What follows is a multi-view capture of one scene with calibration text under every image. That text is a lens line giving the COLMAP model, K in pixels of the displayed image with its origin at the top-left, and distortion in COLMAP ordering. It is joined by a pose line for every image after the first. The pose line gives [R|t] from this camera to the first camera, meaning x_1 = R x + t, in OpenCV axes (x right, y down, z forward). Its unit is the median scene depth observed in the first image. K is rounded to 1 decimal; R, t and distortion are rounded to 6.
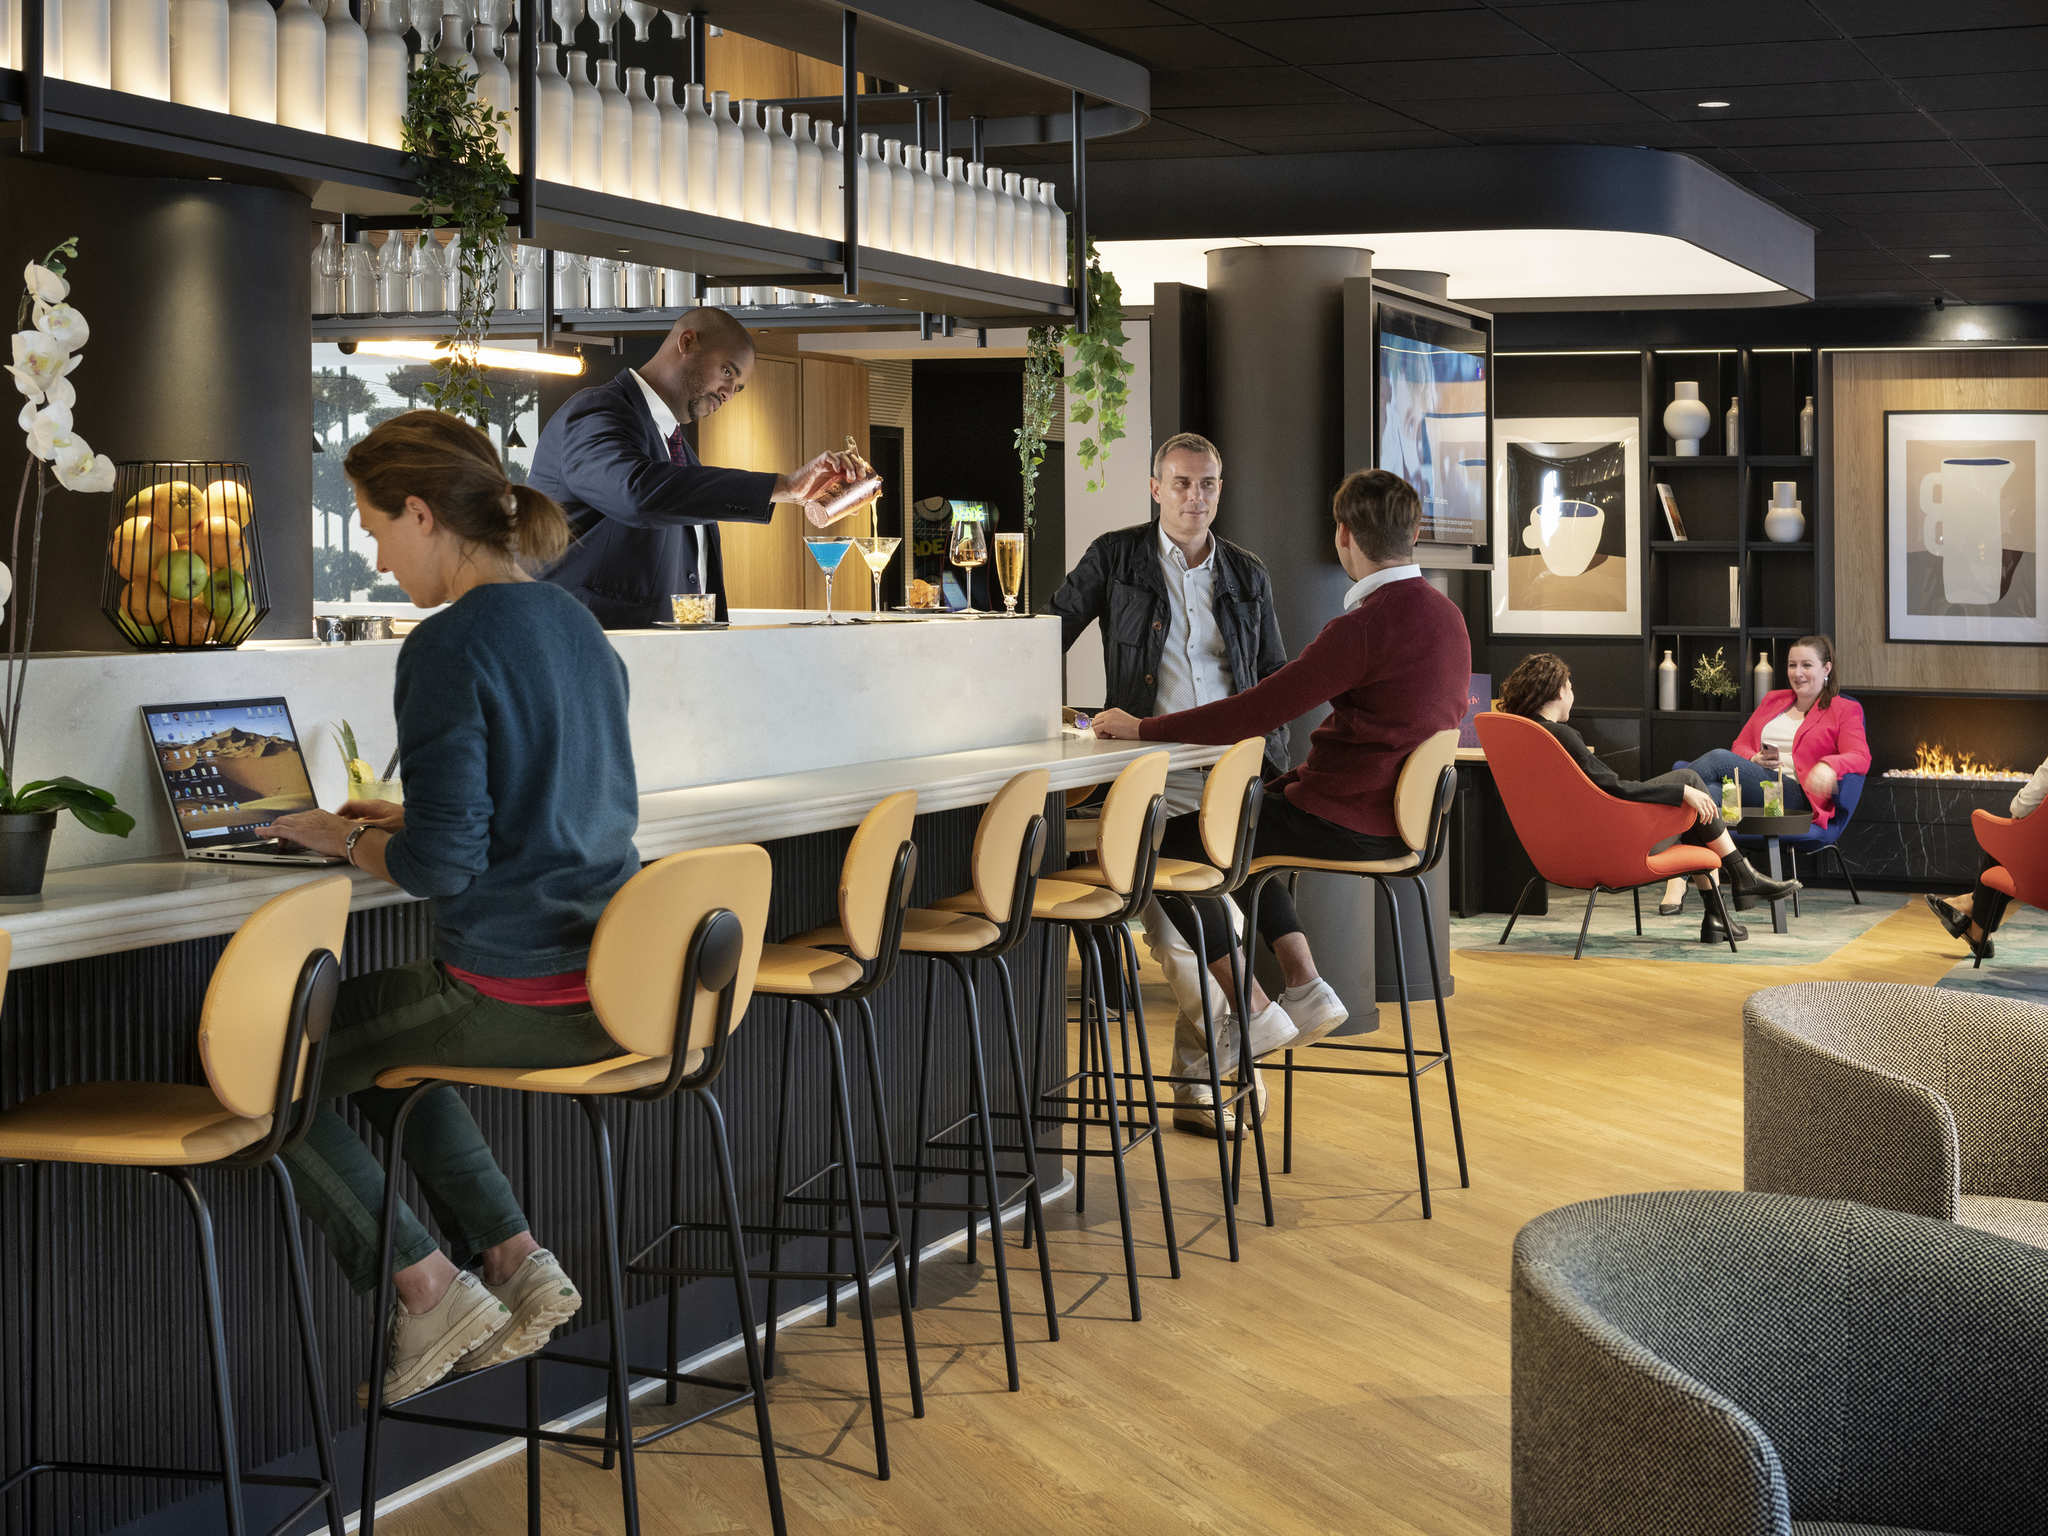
lens RADIAL K [[3267.7, 0, 1029.9], [0, 3267.7, 915.0], [0, 0, 1]] dist [0.021616, 0.000884]
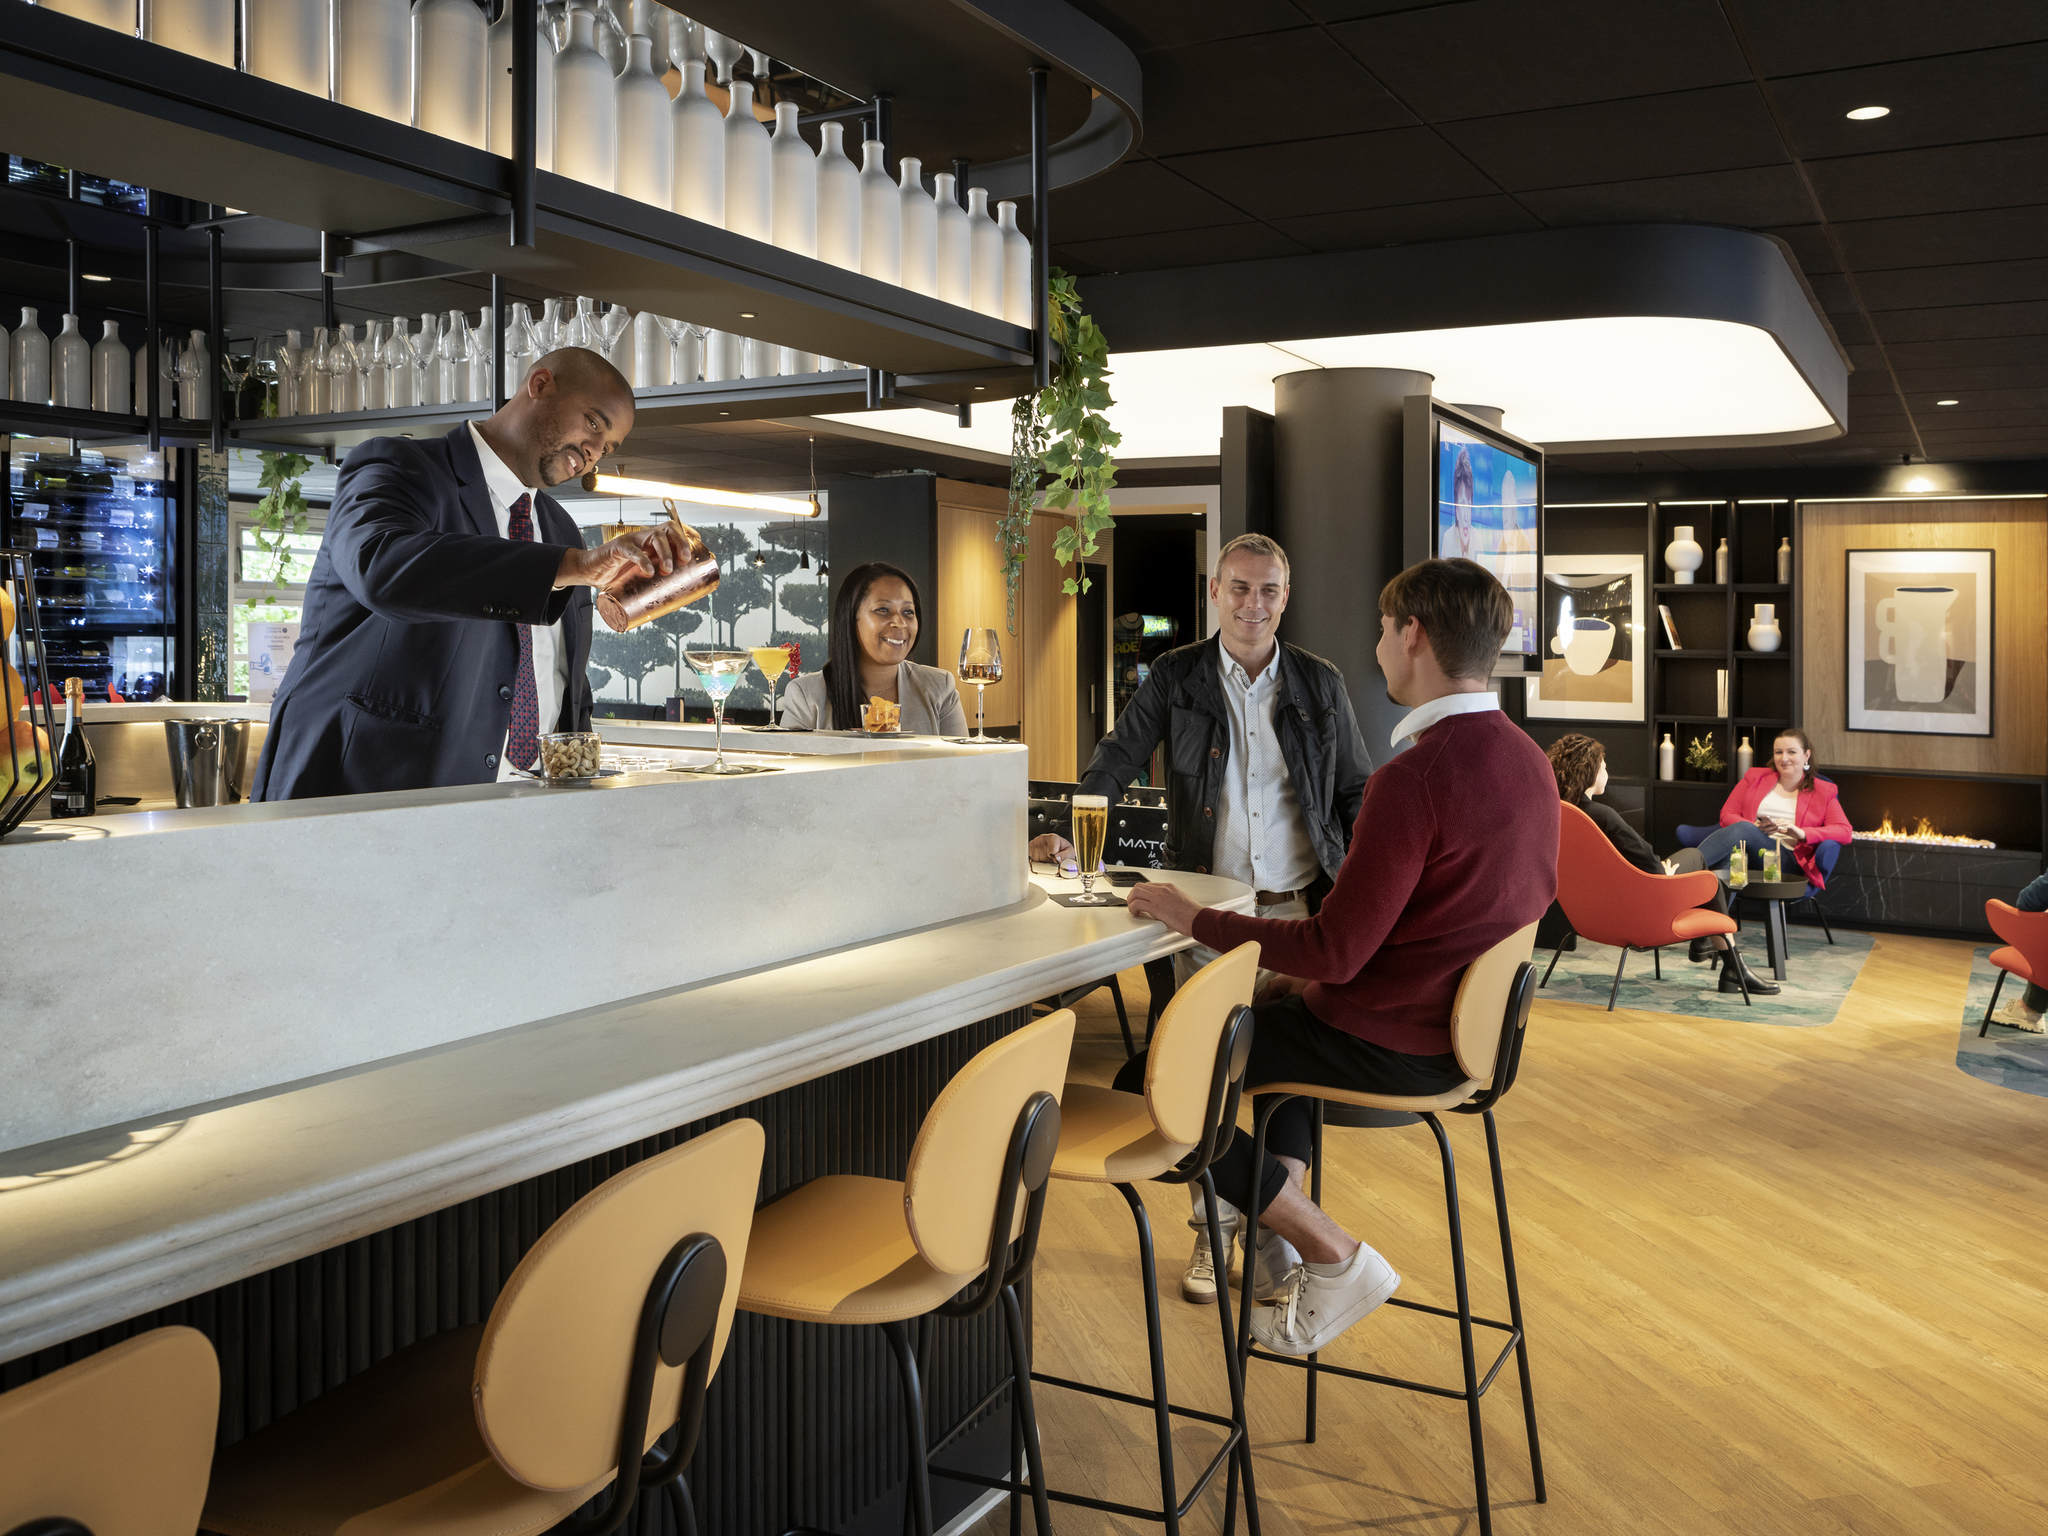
lens RADIAL K [[1659.6, 0, 1027.7], [0, 1659.6, 668.5], [0, 0, 1]] dist [-0.009908, 0.004072]
pose [[0.990315, 0.011994, -0.138317, 0.042646], [-0.025035, 0.995357, -0.092938, -0.047201], [0.136560, 0.095500, 0.986018, 0.381411]]
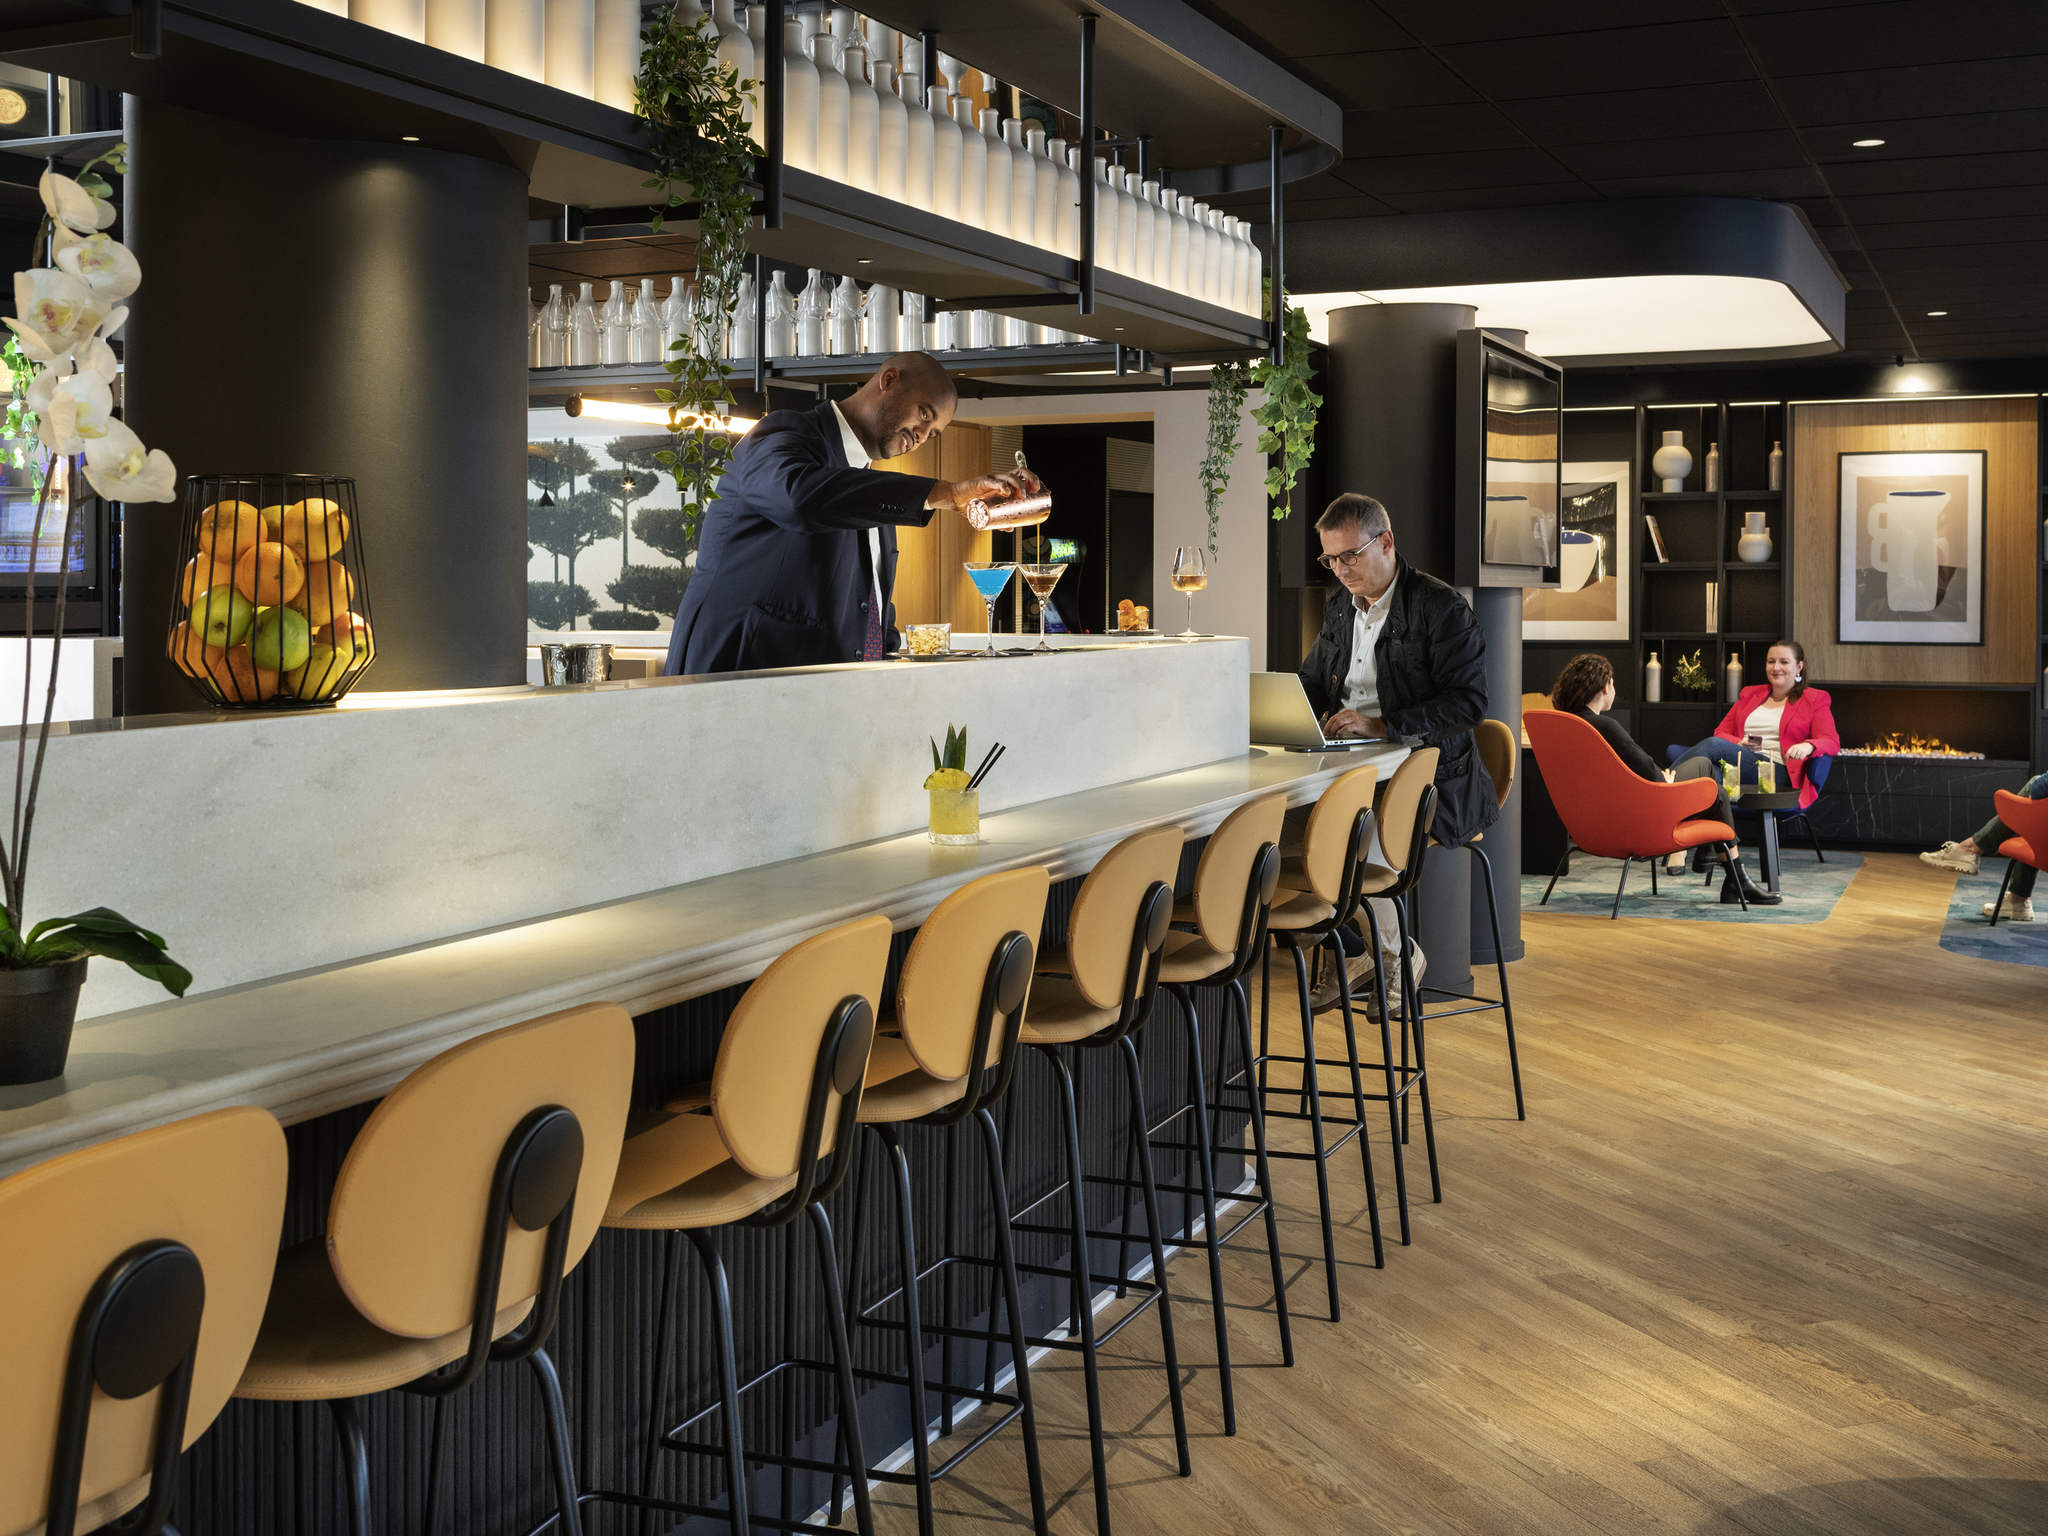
lens RADIAL K [[2291.2, 0, 924.3], [0, 2291.2, 773.1], [0, 0, 1]] dist [-0.009896, 0.000715]
pose [[0.998465, -0.007135, -0.054928, -0.033957], [0.005763, 0.999668, -0.025098, -0.019546], [0.055089, 0.024742, 0.998175, 0.166302]]
